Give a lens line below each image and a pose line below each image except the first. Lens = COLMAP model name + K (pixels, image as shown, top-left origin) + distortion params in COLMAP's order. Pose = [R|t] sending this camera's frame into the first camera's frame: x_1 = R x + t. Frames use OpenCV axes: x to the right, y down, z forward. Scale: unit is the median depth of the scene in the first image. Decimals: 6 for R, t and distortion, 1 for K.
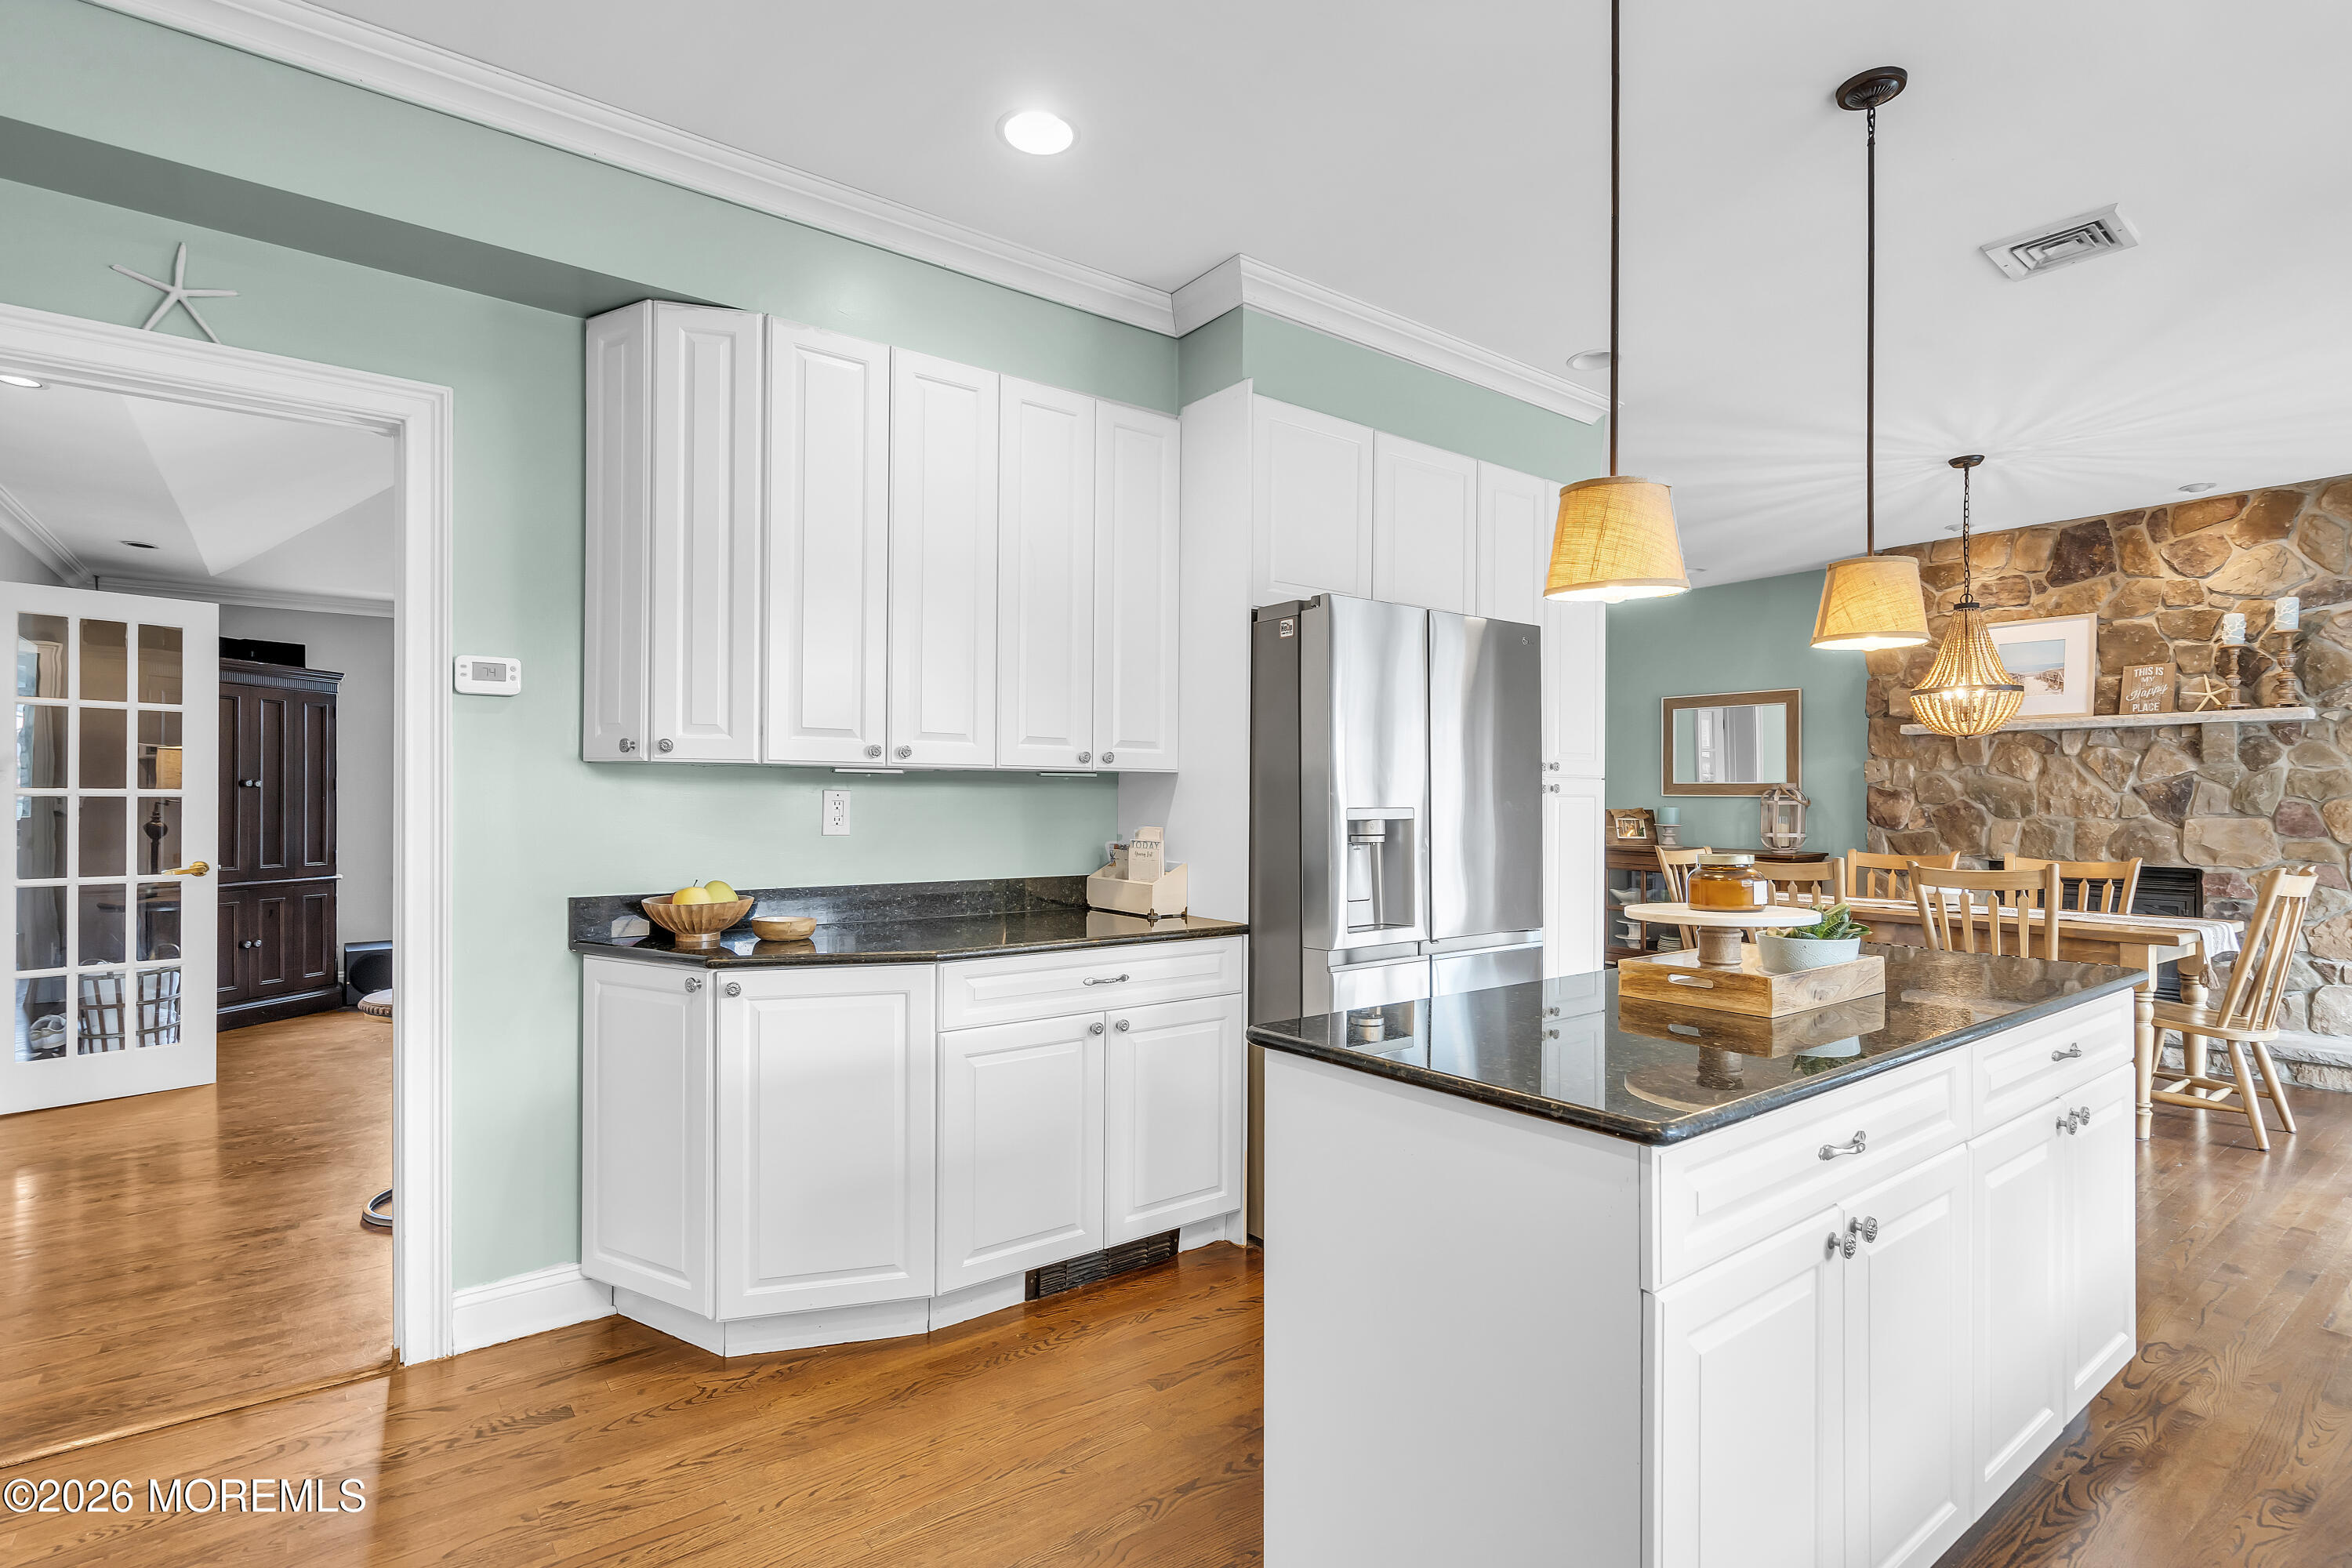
lens RADIAL K [[1116.3, 0, 1162.1], [0, 1116.3, 800.5], [0, 0, 1]] dist [-0.002027, 0.001702]
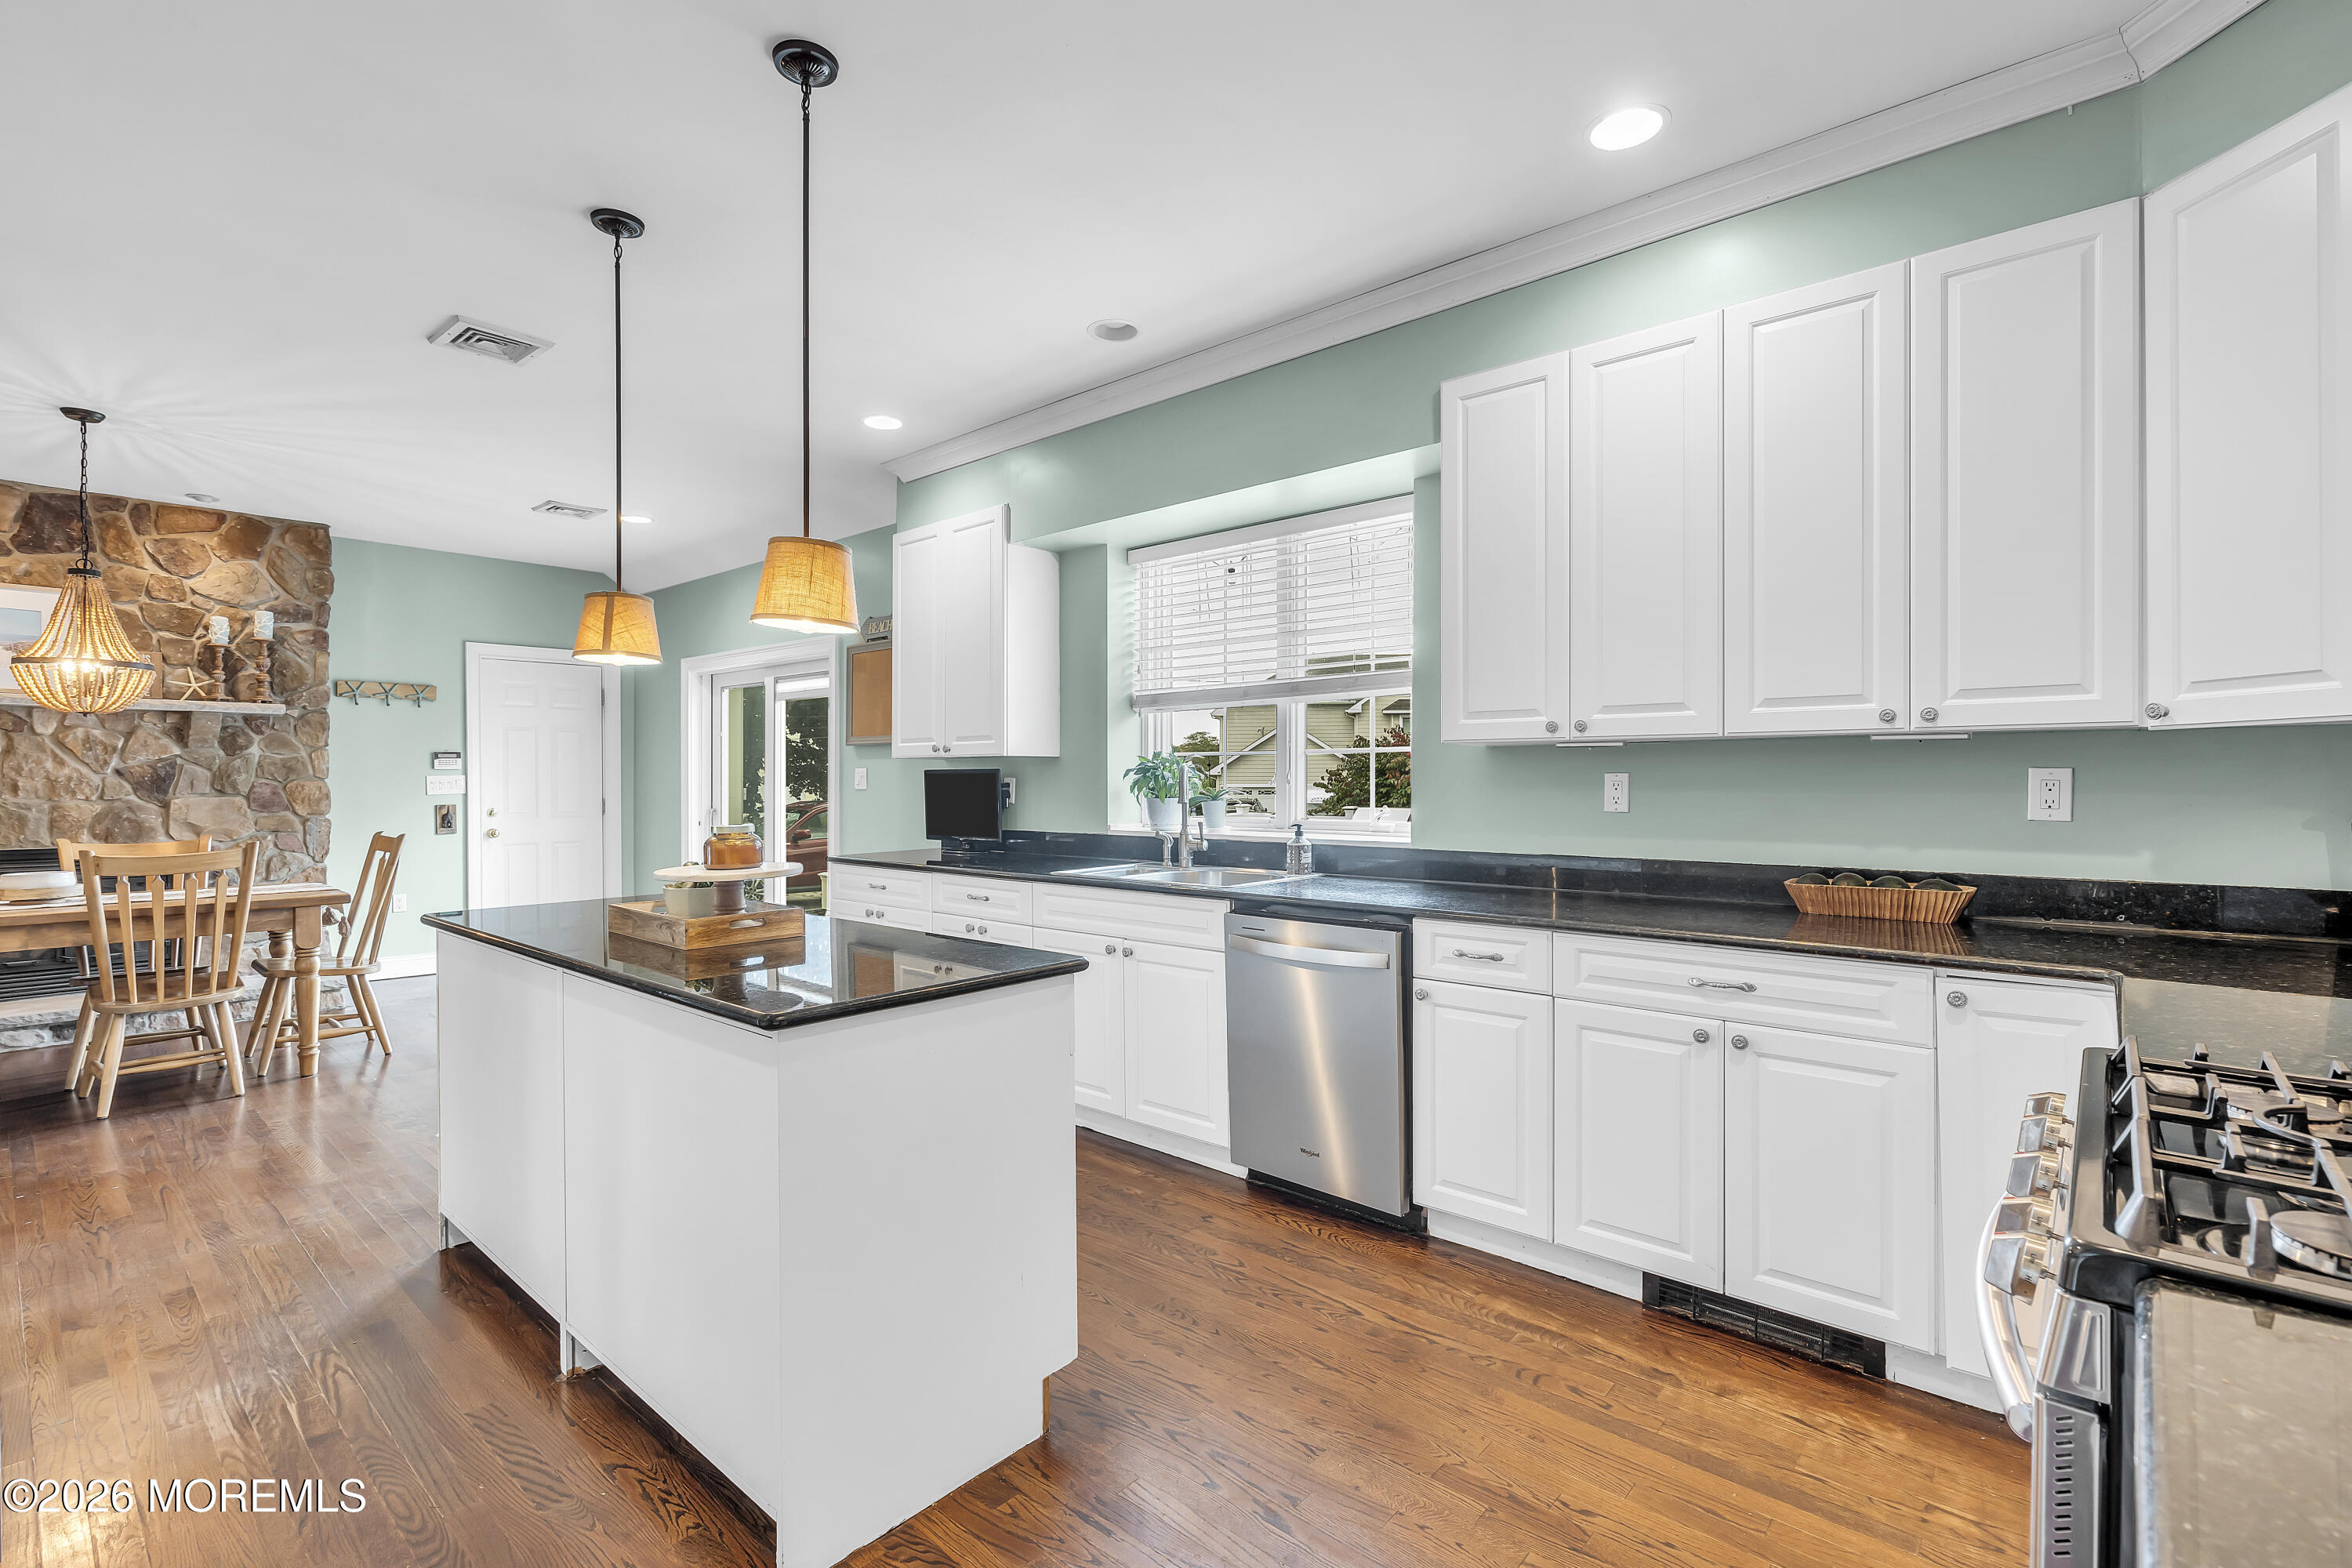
lens RADIAL K [[1066.1, 0, 1174.0], [0, 1066.1, 781.3], [0, 0, 1]] dist [-0.002531, -0.000212]
pose [[-0.193835, -0.004113, 0.981026, -0.277281], [0.002192, 0.999987, 0.004625, -0.003203], [-0.981032, 0.003047, -0.193823, 0.251719]]
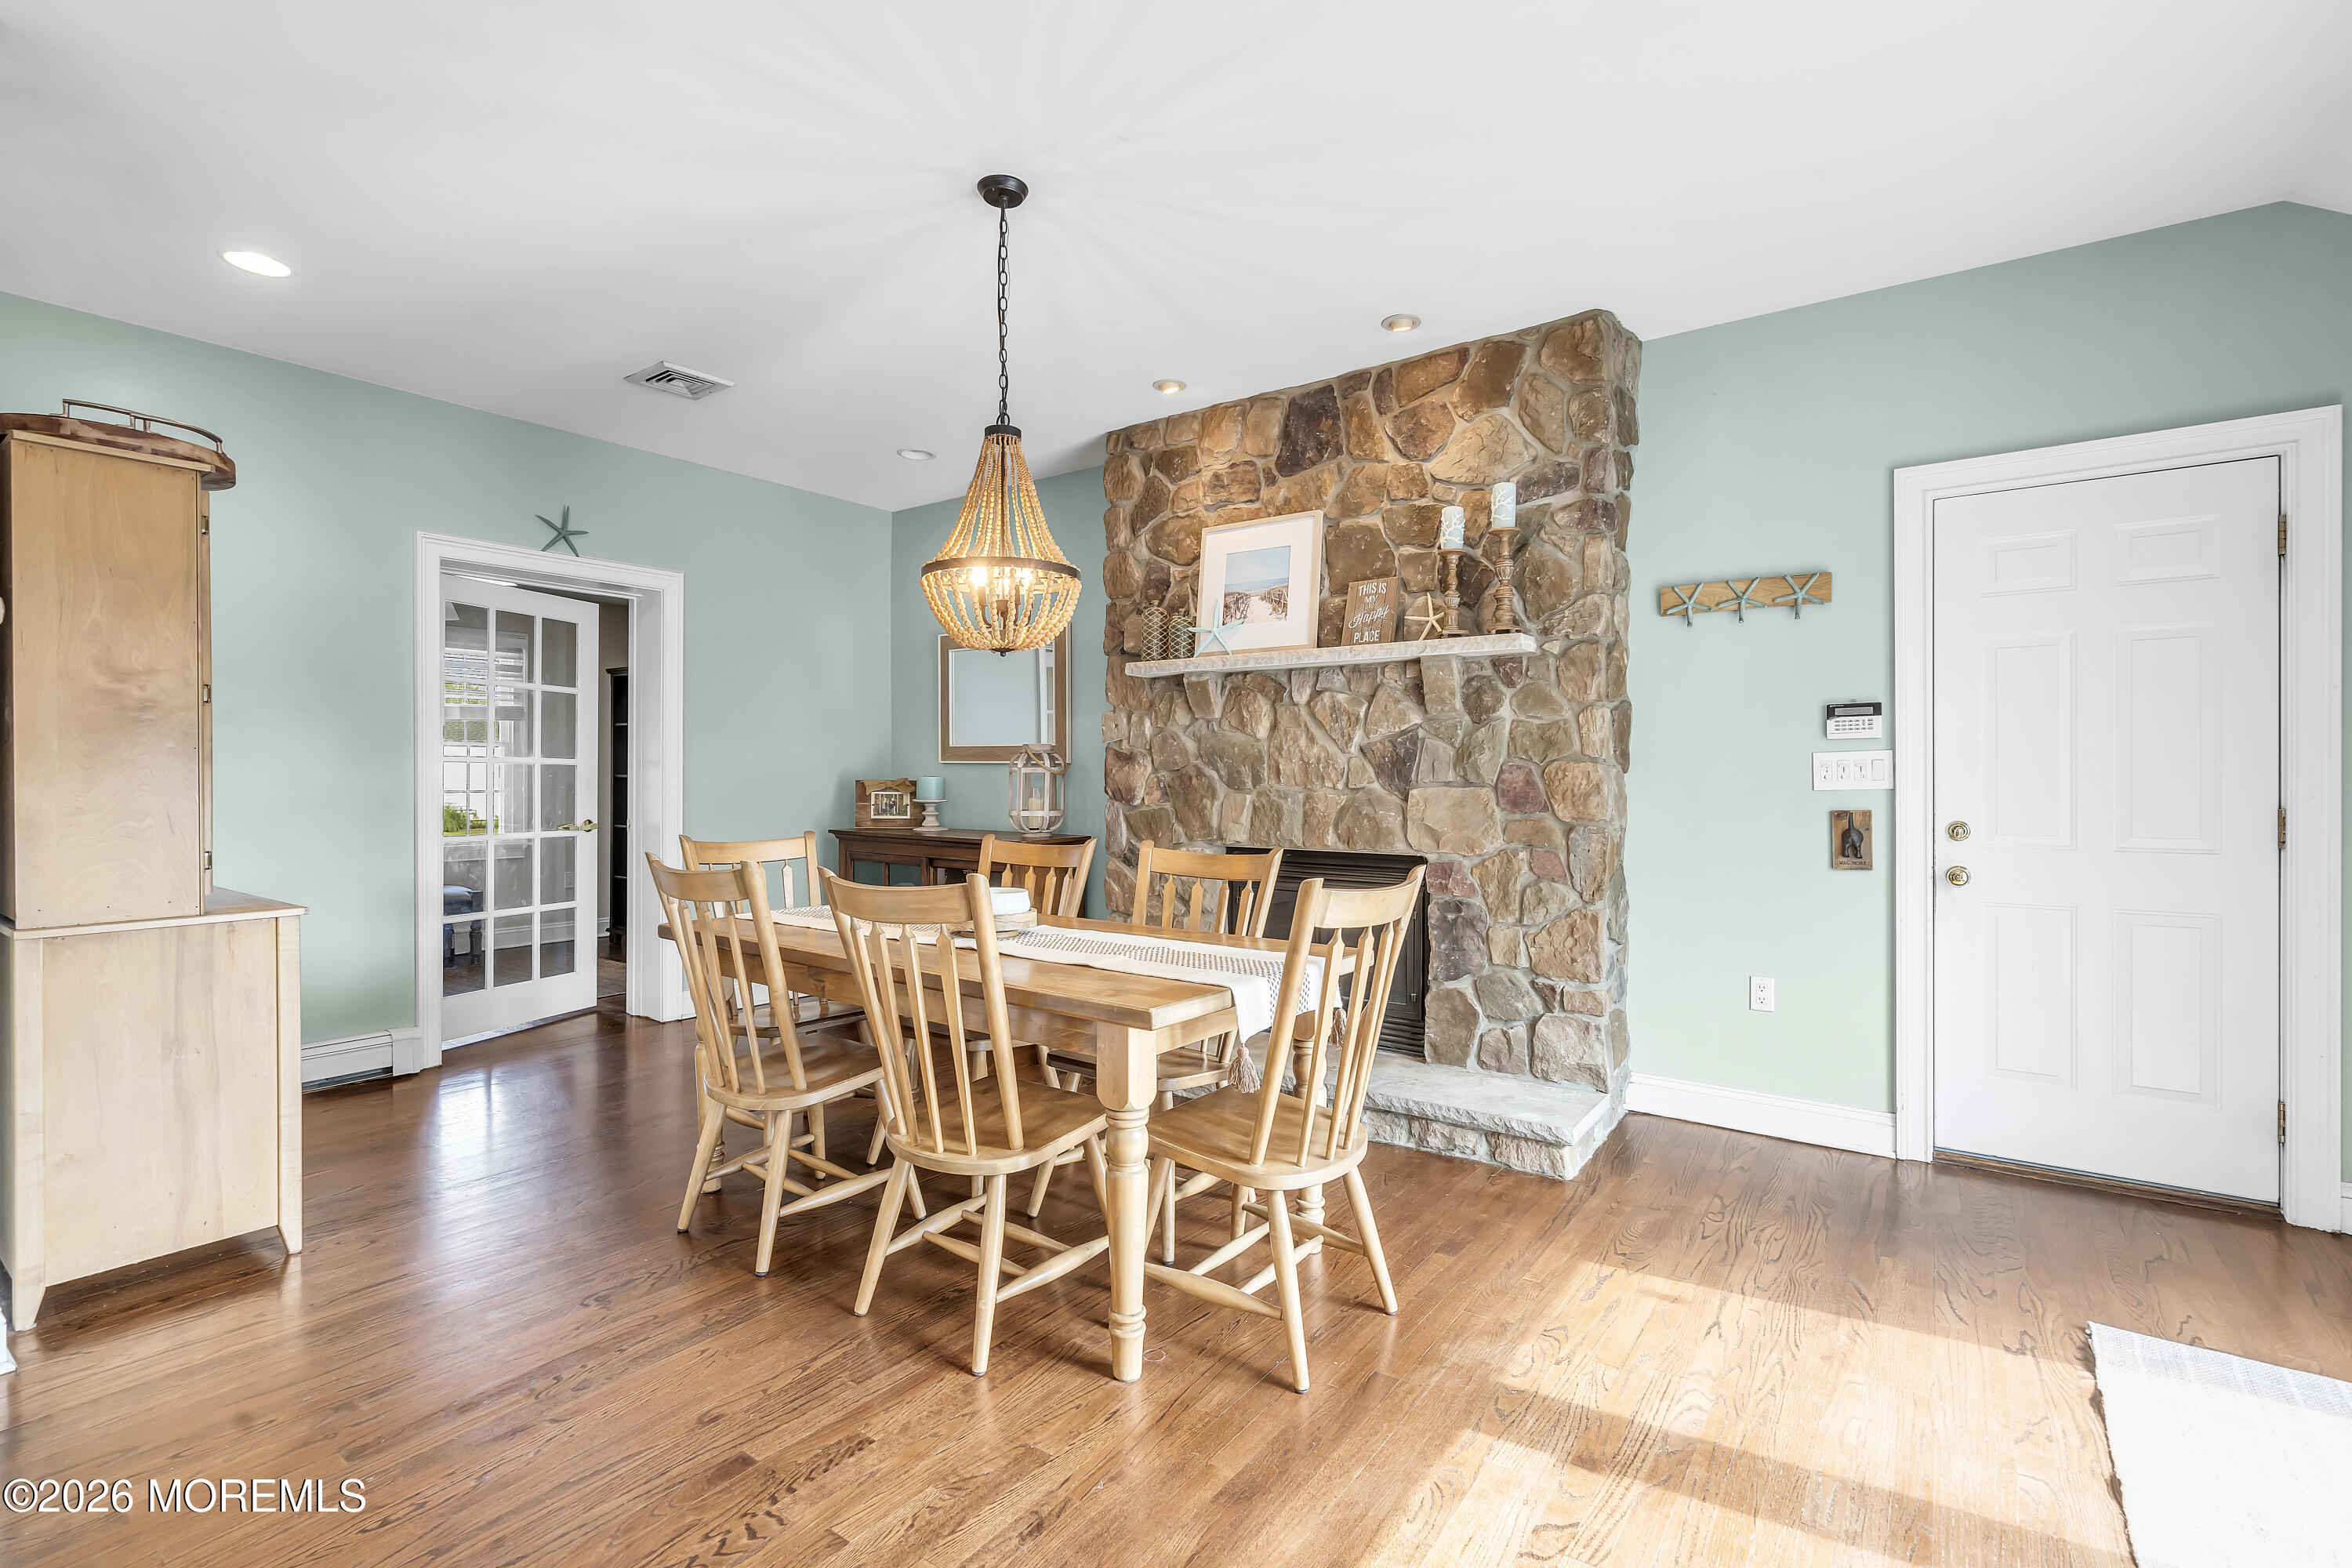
lens RADIAL K [[1116.3, 0, 1098.6], [0, 1116.3, 779.7], [0, 0, 1]] dist [-0.002027, 0.001702]
pose [[0.960186, -0.002564, 0.279350, 0.516750], [0.001490, 0.999991, 0.004060, 0.007240], [-0.279358, -0.003482, 0.960181, 0.350998]]
